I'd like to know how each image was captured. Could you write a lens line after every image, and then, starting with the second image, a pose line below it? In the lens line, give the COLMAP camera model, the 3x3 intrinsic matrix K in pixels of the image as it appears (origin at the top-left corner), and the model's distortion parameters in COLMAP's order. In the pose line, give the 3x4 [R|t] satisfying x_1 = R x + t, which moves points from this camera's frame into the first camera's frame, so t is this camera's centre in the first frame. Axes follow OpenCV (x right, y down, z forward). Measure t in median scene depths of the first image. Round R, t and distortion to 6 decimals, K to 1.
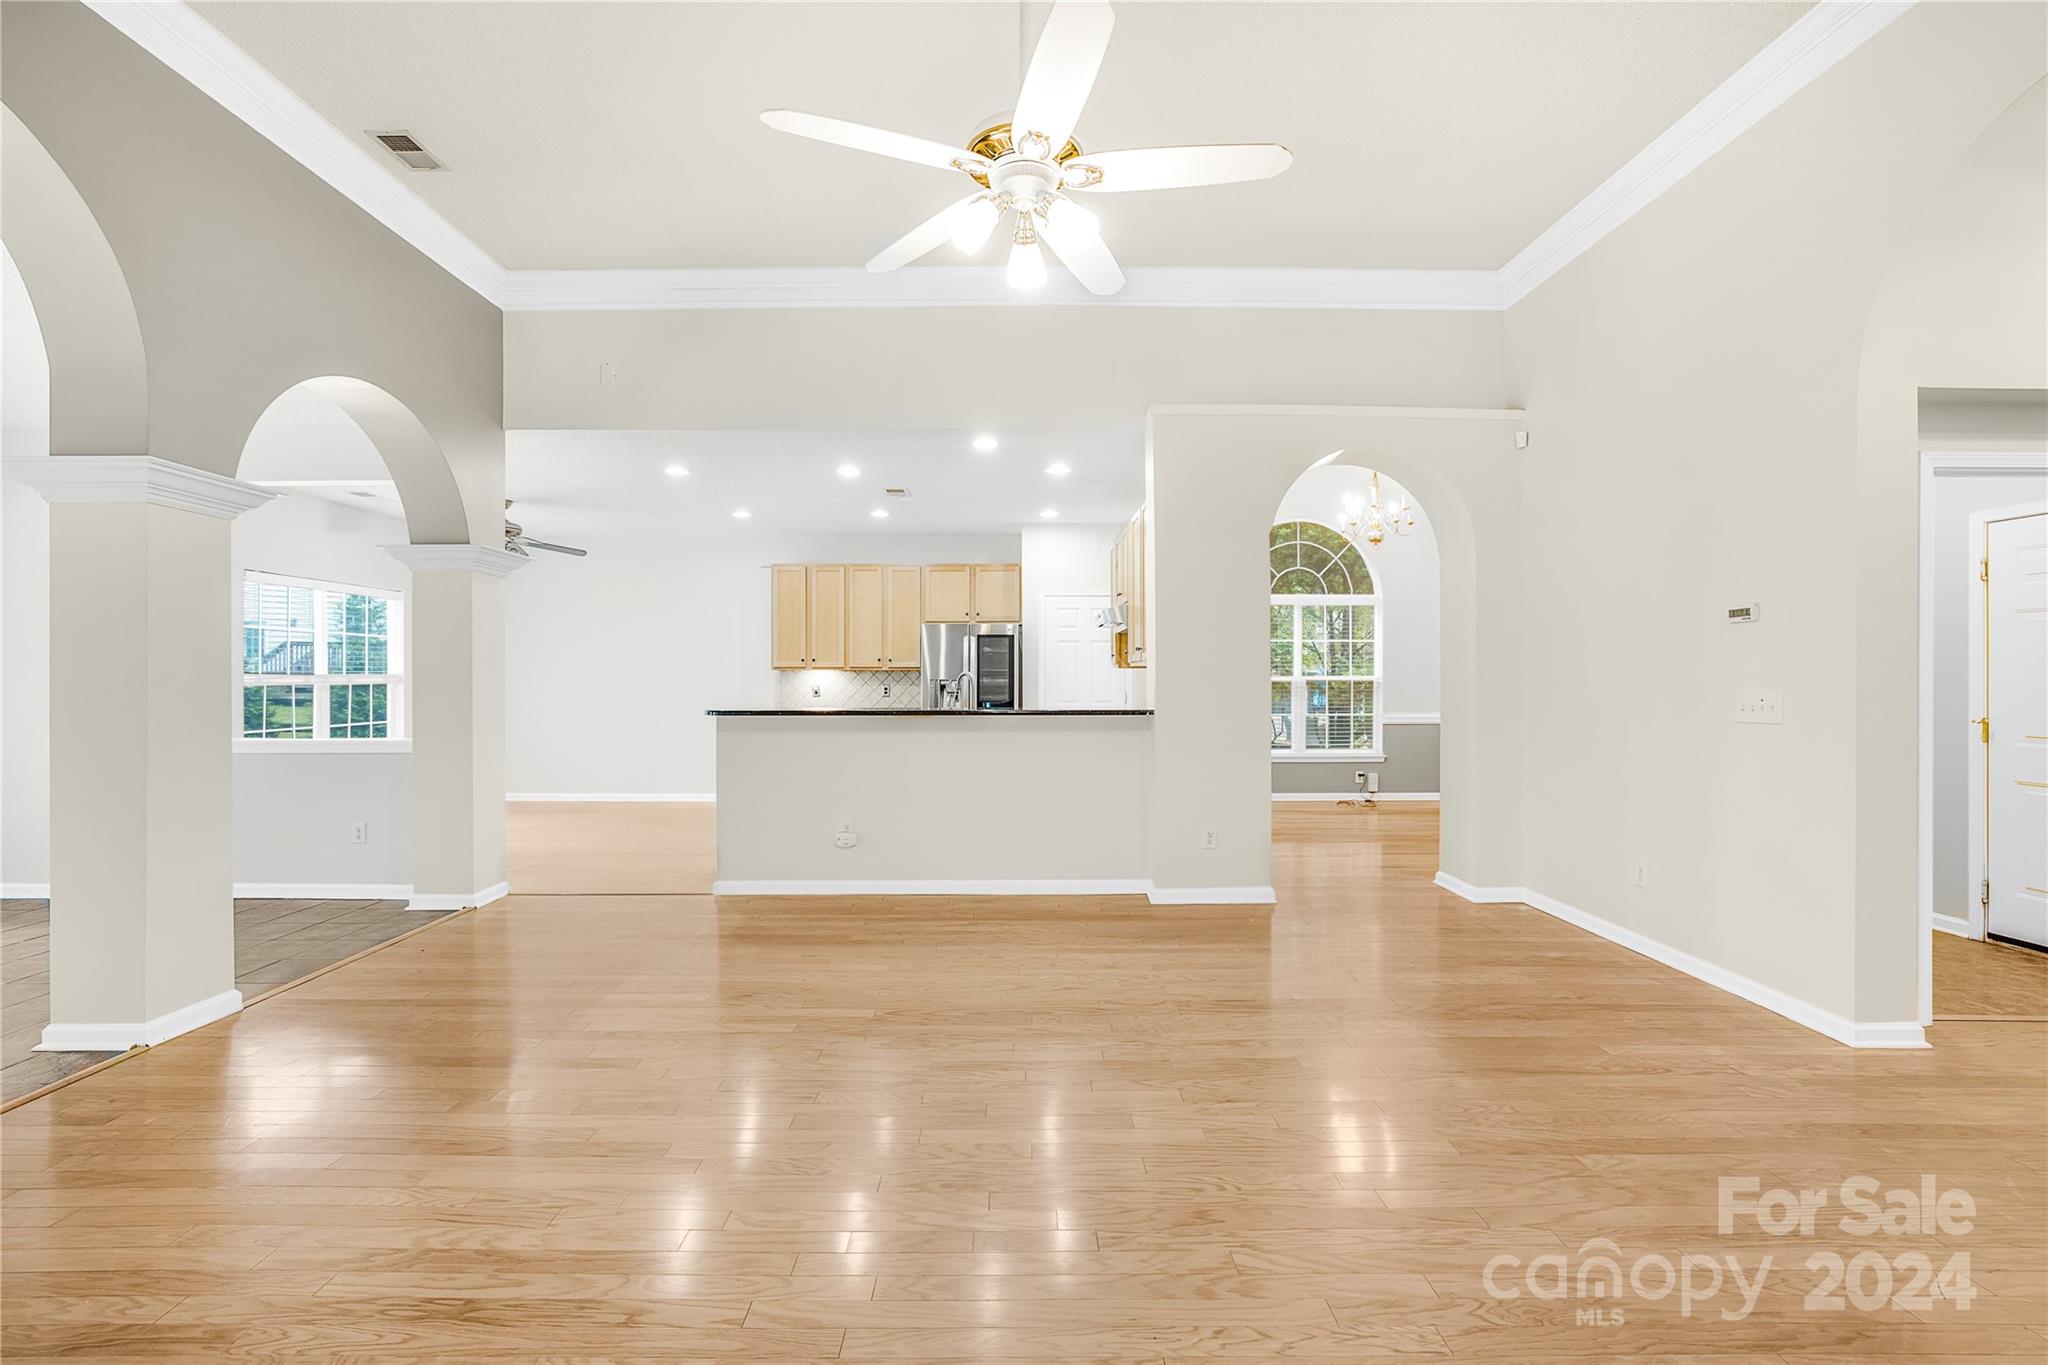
lens RADIAL K [[892.2, 0, 1007.8], [0, 892.2, 674.0], [0, 0, 1]] dist [-0.025919, 0.005050]
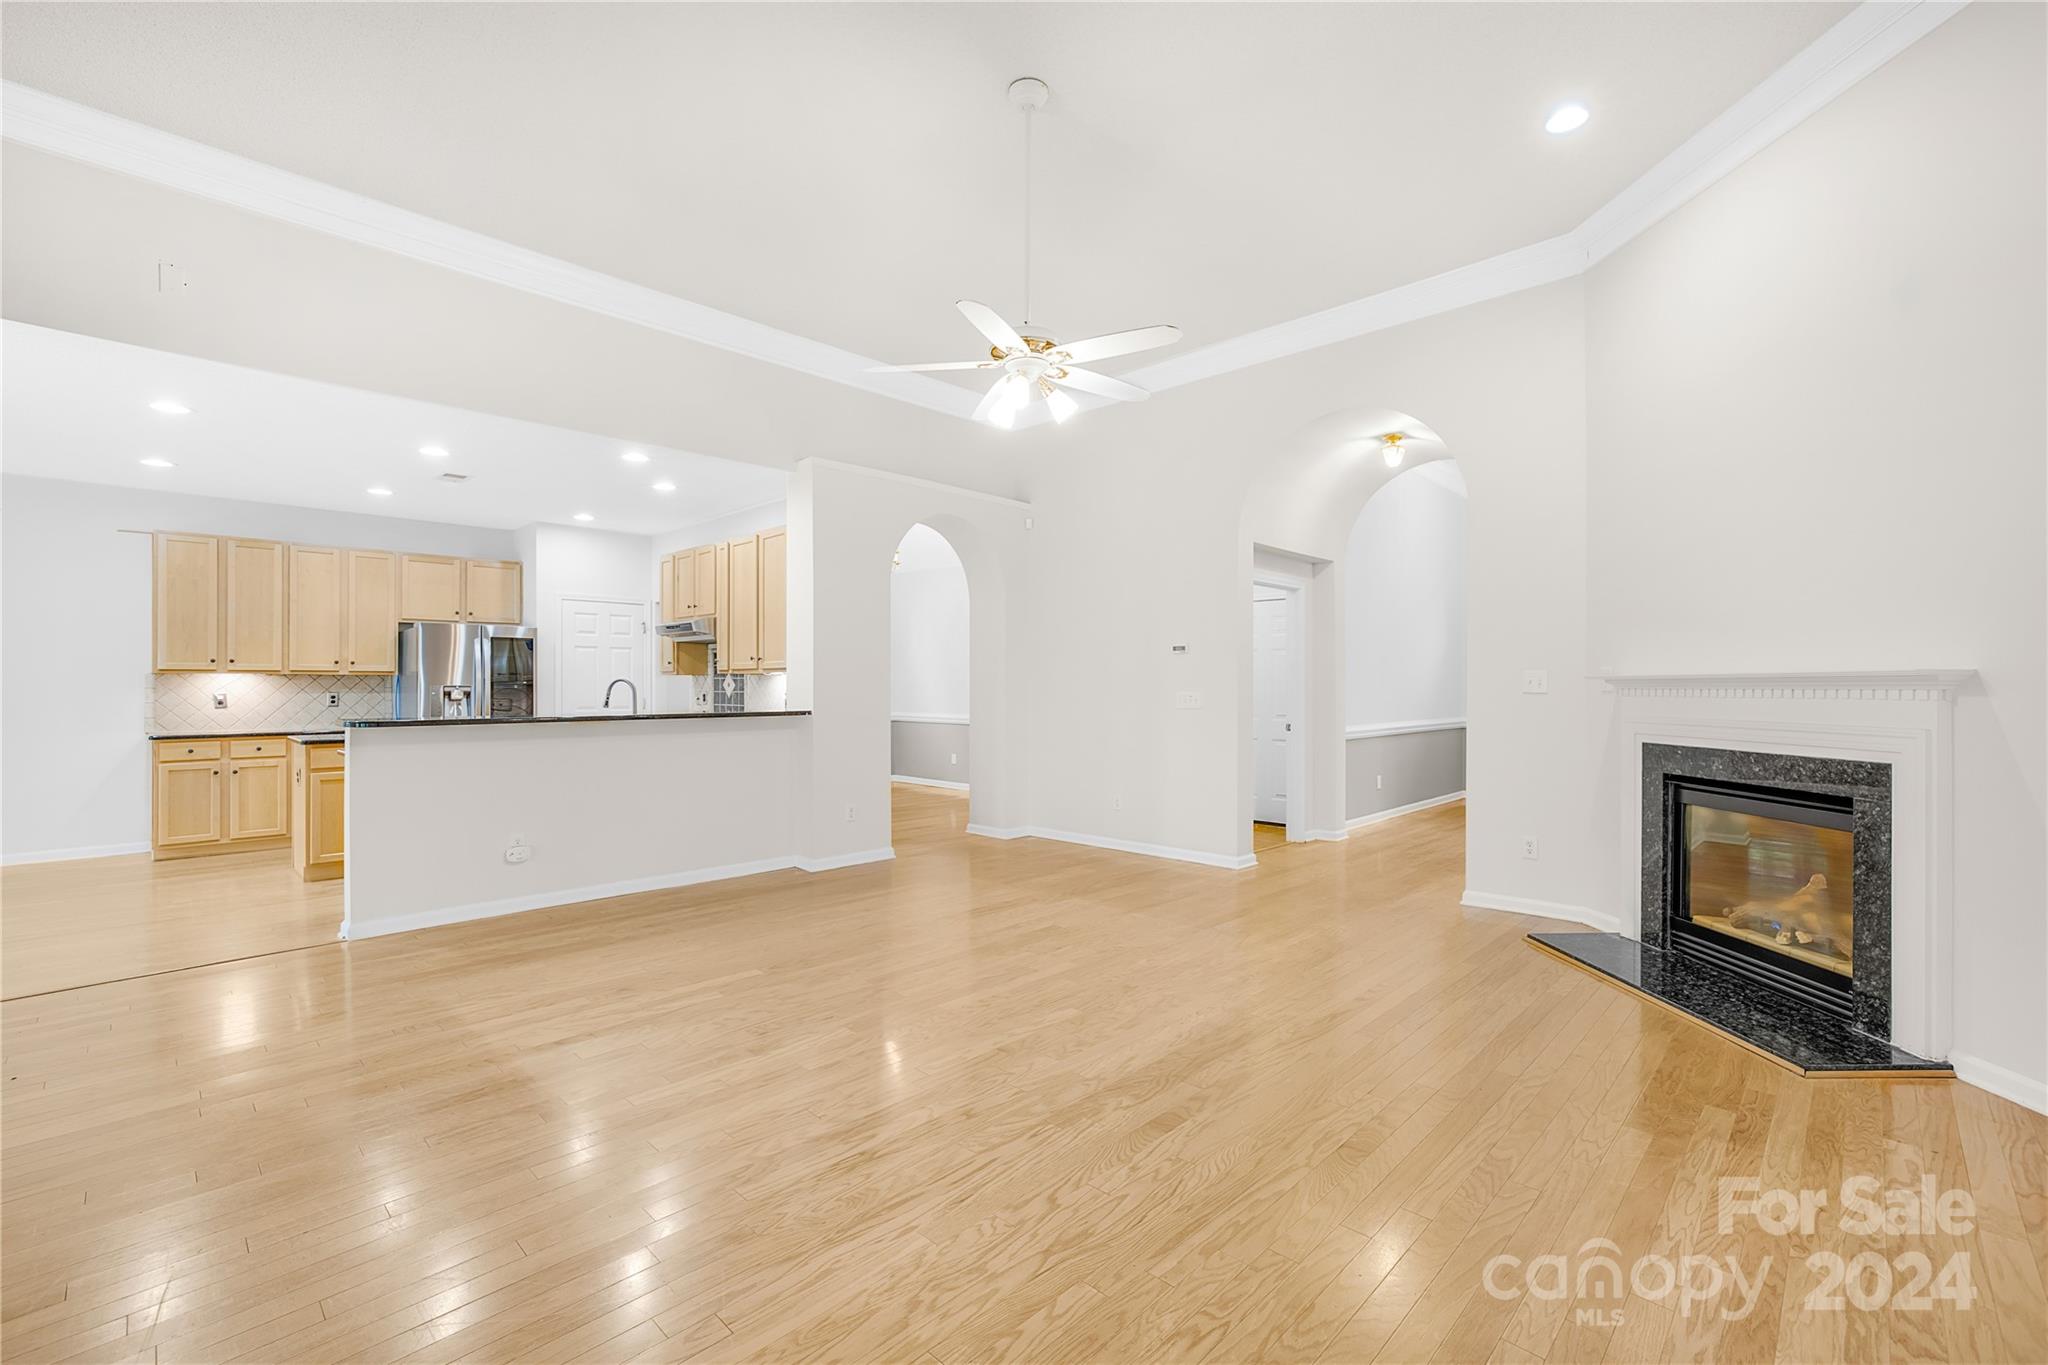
lens RADIAL K [[892.2, 0, 1015.8], [0, 892.2, 677.7], [0, 0, 1]] dist [-0.025919, 0.005050]
pose [[0.698738, 0.006634, 0.715346, -0.472973], [-0.003152, 0.999976, -0.006195, 0.002571], [-0.715370, 0.002074, 0.698742, -0.032171]]
